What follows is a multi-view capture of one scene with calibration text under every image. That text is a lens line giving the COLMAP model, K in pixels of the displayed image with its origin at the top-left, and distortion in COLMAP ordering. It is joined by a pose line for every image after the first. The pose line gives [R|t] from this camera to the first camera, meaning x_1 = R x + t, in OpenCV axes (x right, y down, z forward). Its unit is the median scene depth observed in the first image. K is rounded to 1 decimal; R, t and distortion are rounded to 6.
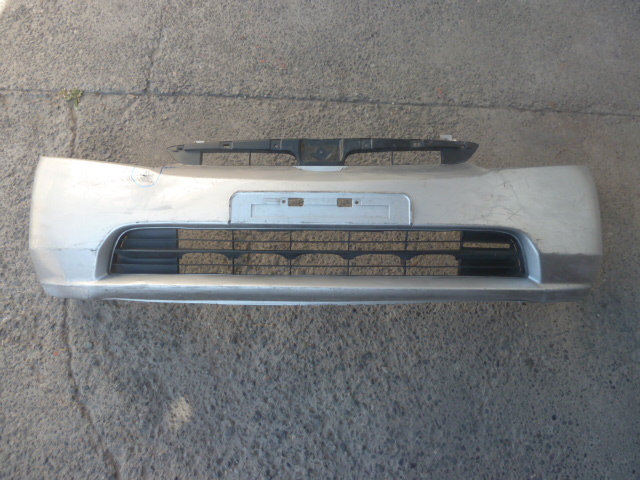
lens RADIAL K [[474.4, 0, 322.6], [0, 474.4, 237.4], [0, 0, 1]] dist [-0.039996, 0.006187]
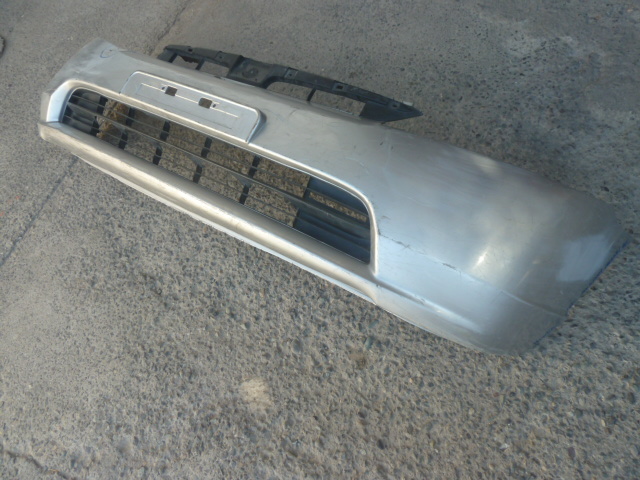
lens RADIAL K [[474.4, 0, 326.0], [0, 474.4, 238.6], [0, 0, 1]] dist [-0.039996, 0.006187]
pose [[0.380007, -0.876537, 0.295427, -0.253929], [0.924043, 0.374138, -0.078519, 0.446065], [-0.041706, 0.302825, 0.952133, 0.057238]]
